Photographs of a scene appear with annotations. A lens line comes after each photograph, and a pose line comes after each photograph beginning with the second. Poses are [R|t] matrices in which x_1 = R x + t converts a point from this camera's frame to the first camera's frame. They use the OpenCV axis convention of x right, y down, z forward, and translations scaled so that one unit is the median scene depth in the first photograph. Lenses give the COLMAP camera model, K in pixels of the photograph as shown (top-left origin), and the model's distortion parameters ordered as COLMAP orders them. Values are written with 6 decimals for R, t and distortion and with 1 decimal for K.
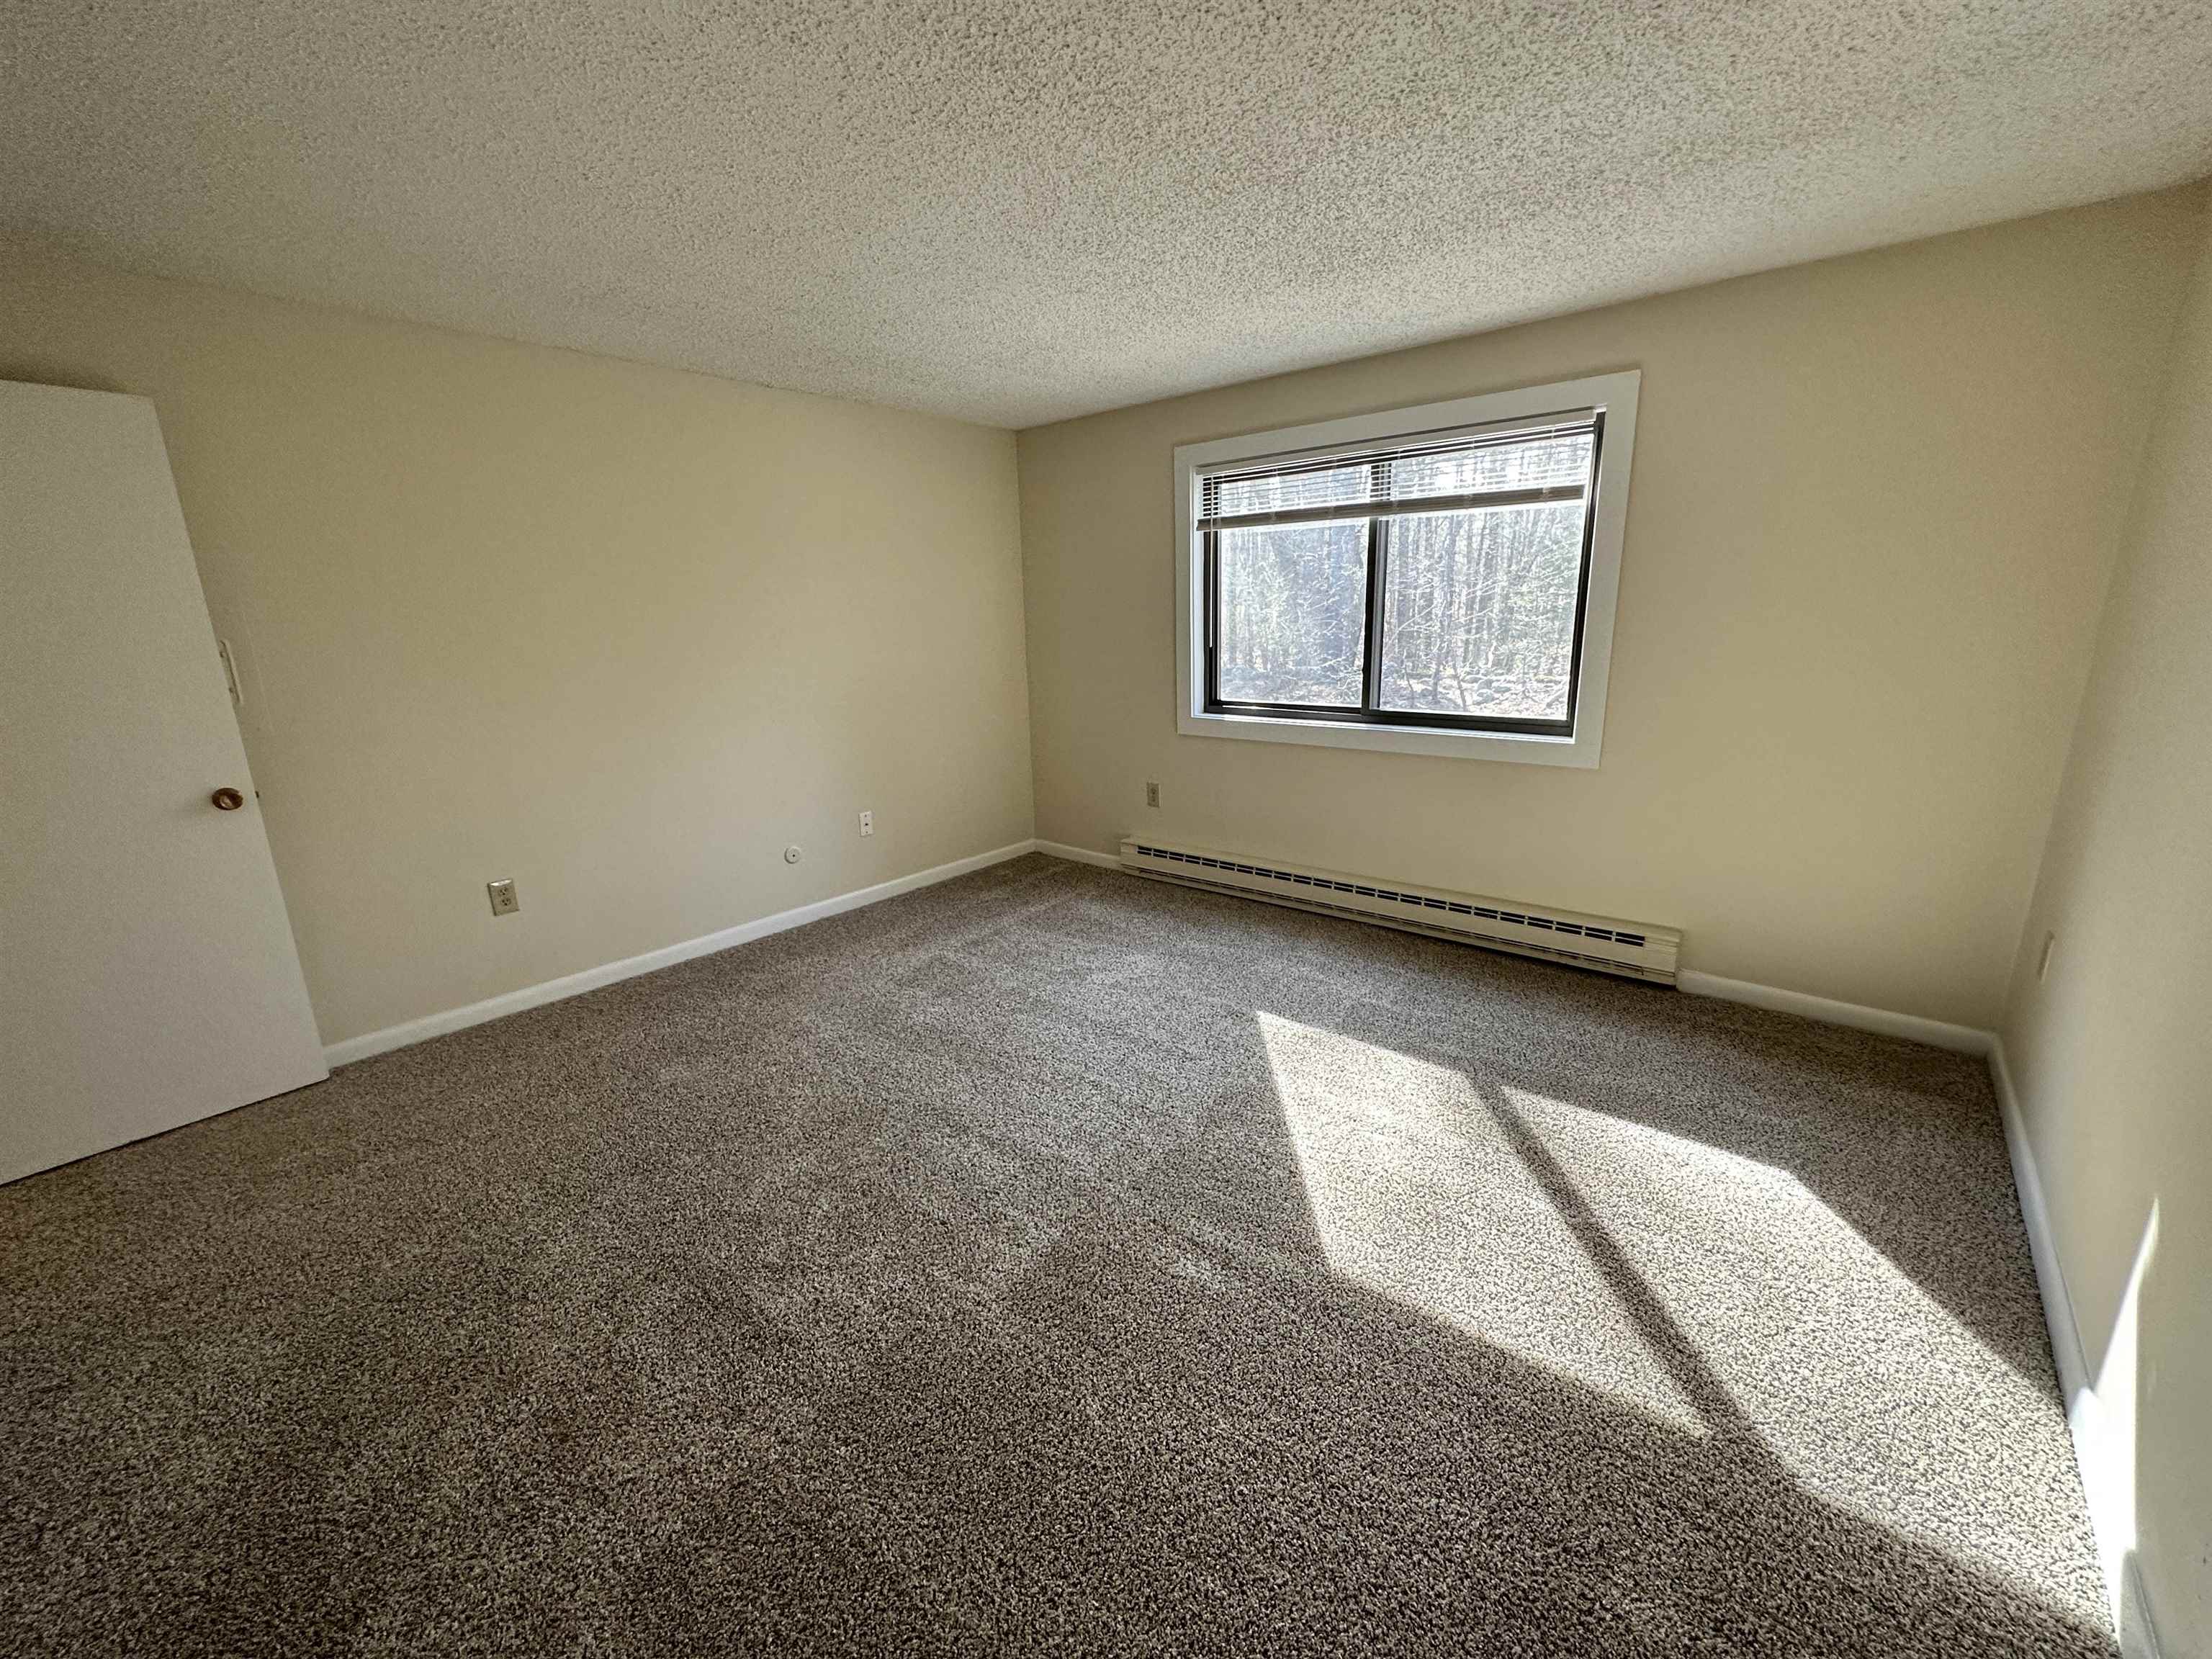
lens RADIAL K [[885.6, 0, 1106.0], [0, 885.6, 829.5], [0, 0, 1]] dist [0.000150, 0.000389]
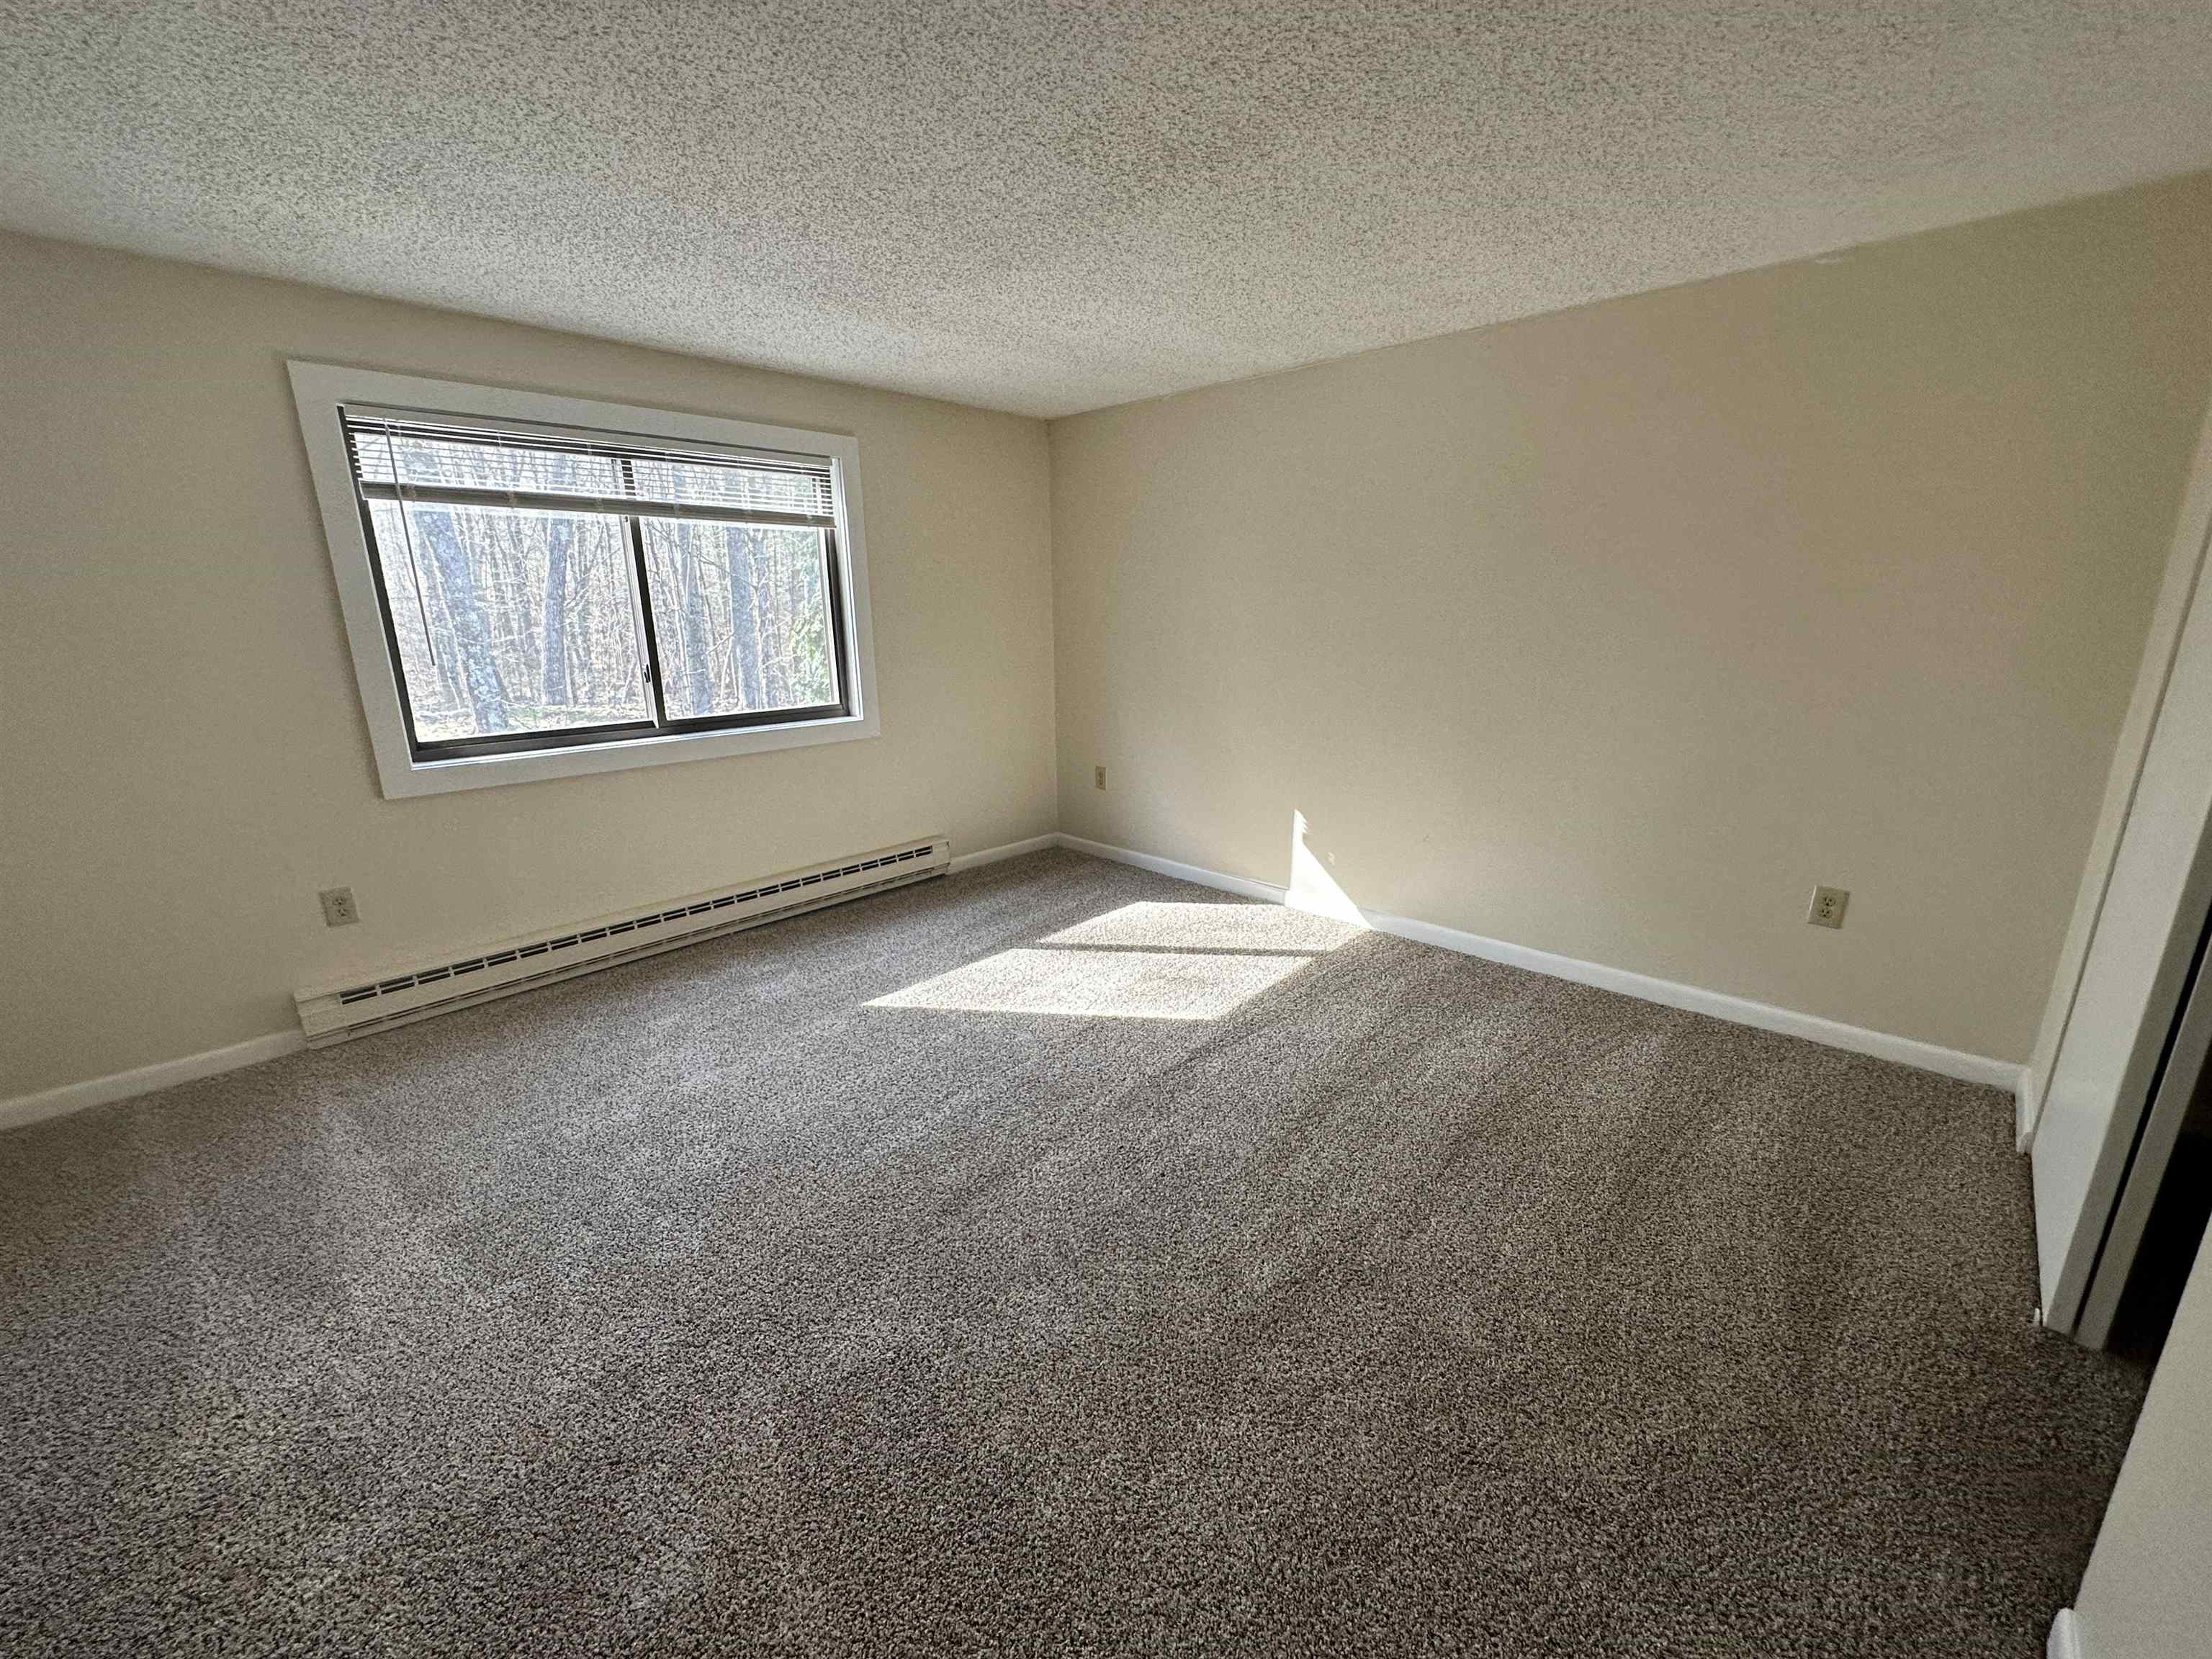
lens RADIAL K [[885.6, 0, 1106.0], [0, 885.6, 829.5], [0, 0, 1]] dist [0.000150, 0.000389]
pose [[0.067927, -0.224753, 0.972045, -0.706285], [0.251150, 0.946773, 0.201359, -0.112424], [-0.965562, 0.230451, 0.120759, 0.527641]]
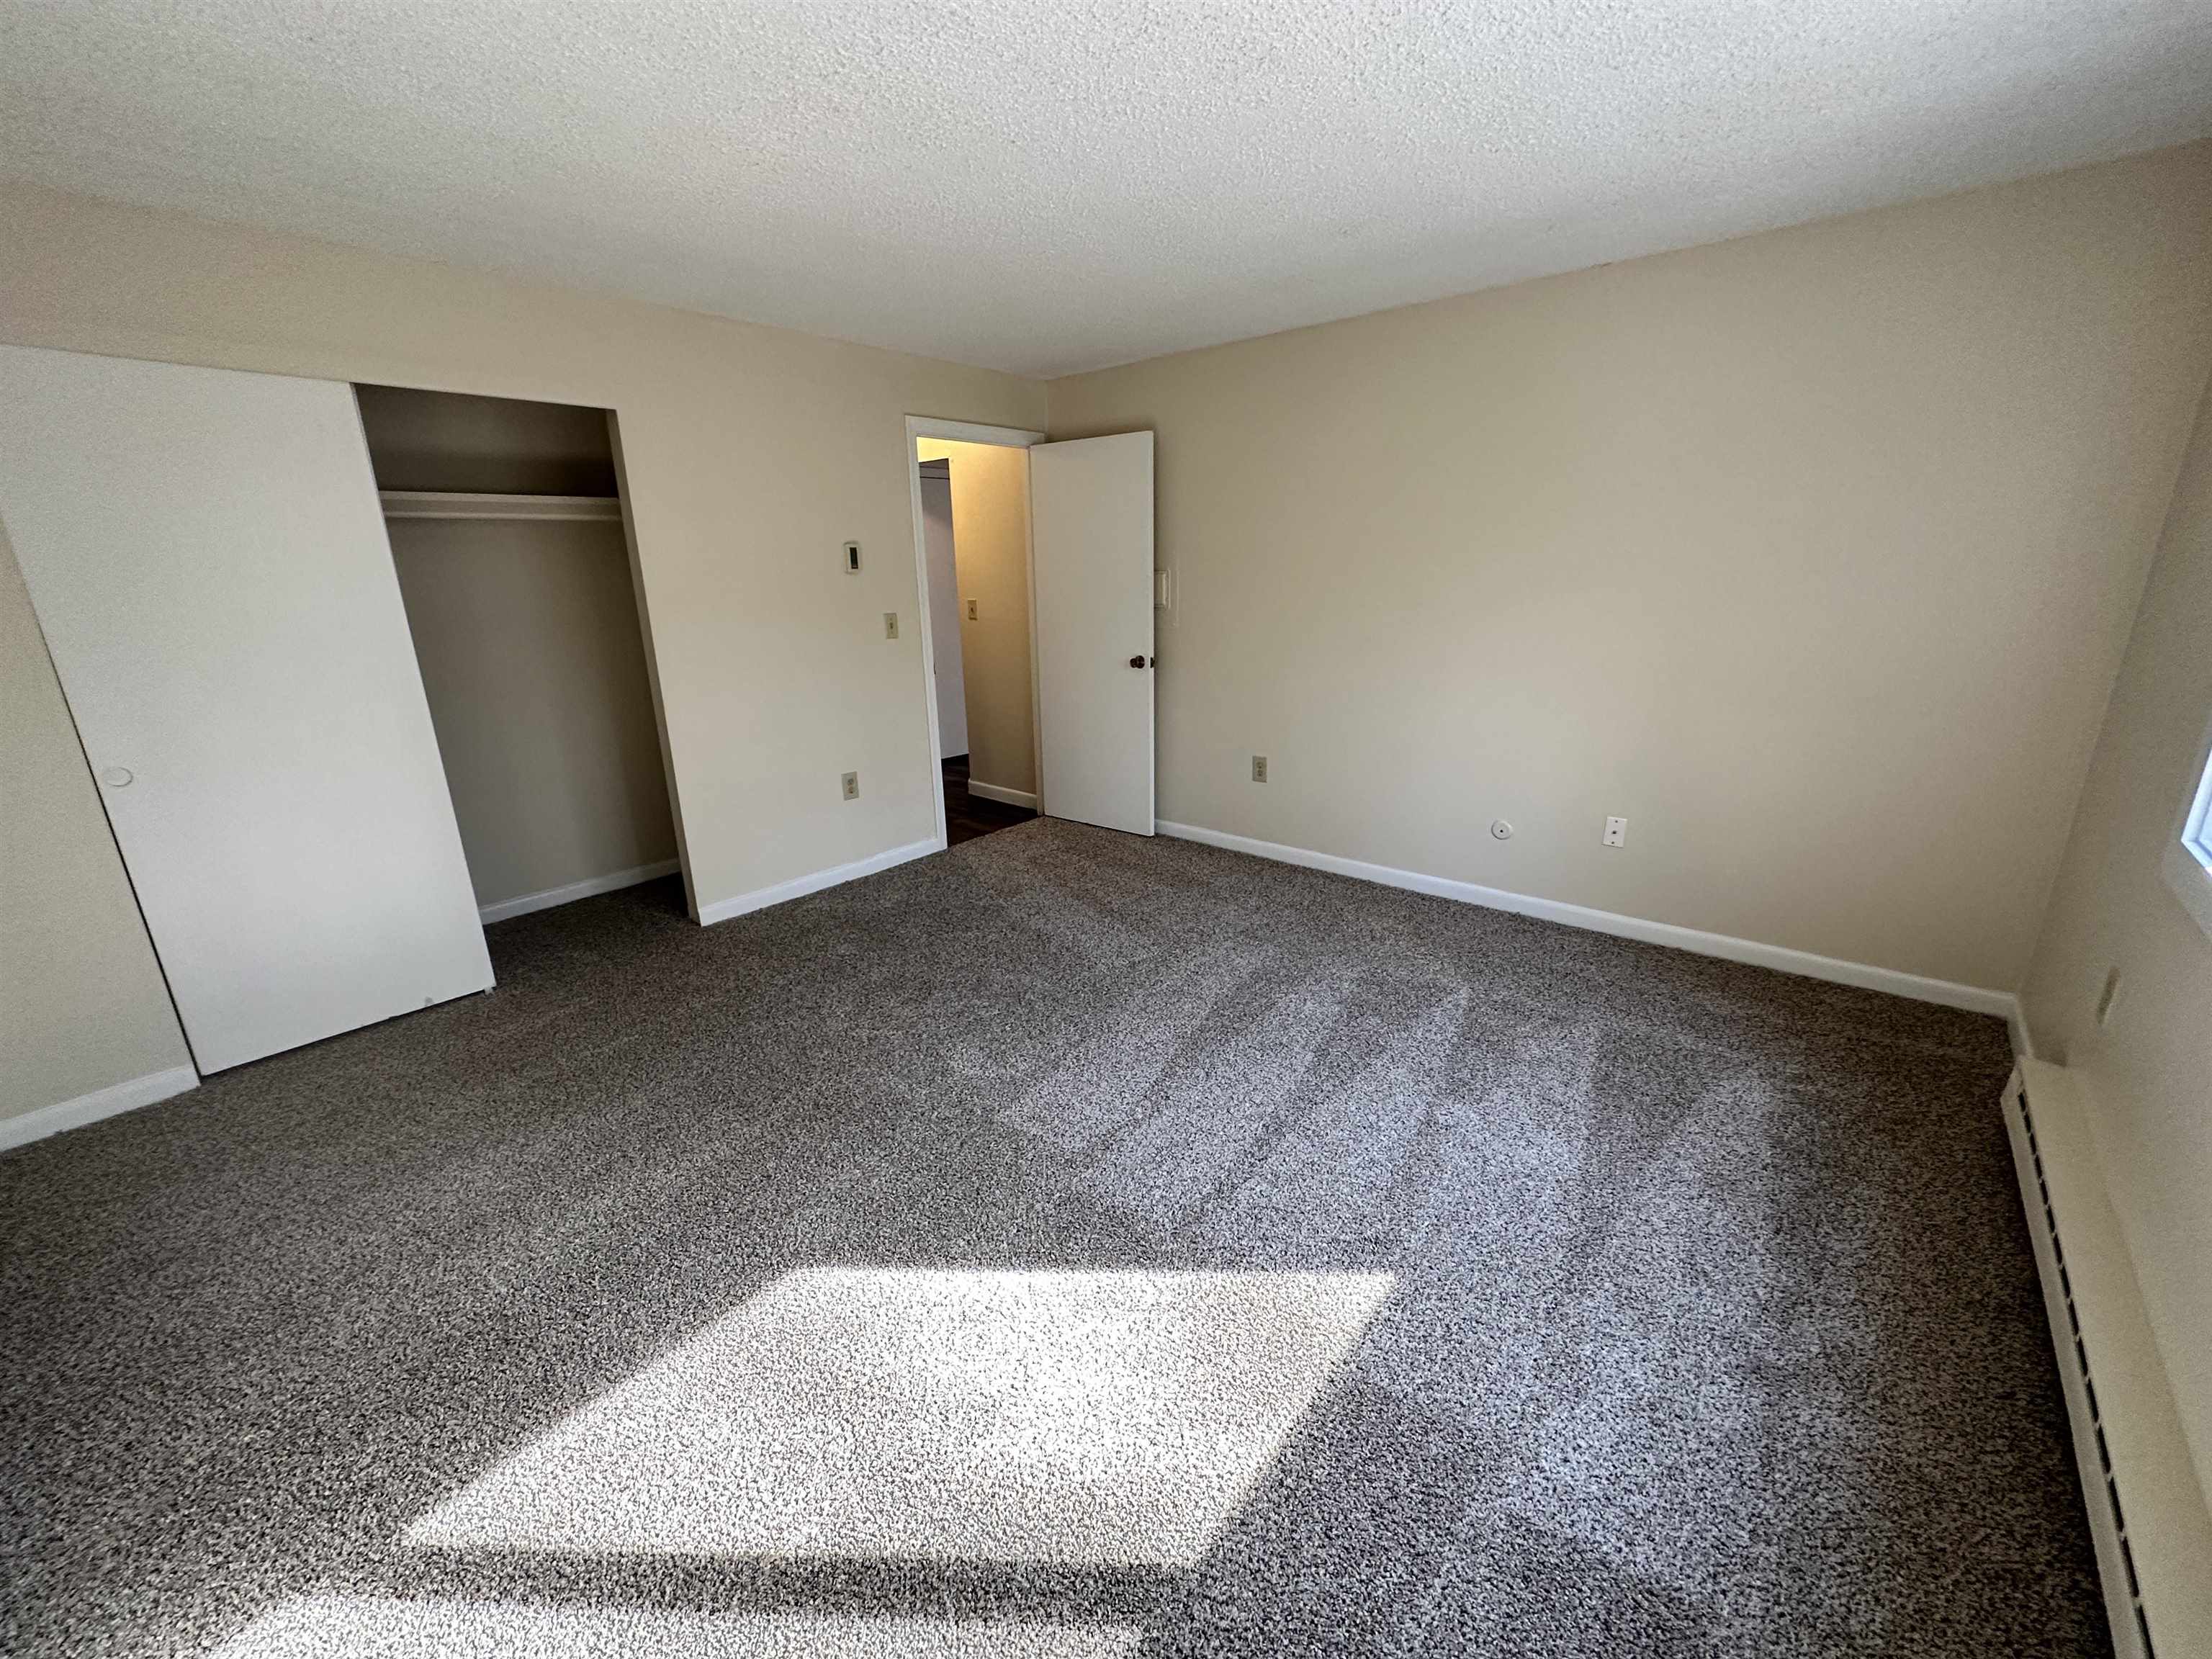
lens RADIAL K [[885.6, 0, 1106.0], [0, 885.6, 829.5], [0, 0, 1]] dist [0.000150, 0.000389]
pose [[-0.009039, 0.312484, -0.949880, 0.595467], [-0.217736, 0.926511, 0.306869, -0.190669], [0.975966, 0.209597, 0.059664, 0.679924]]
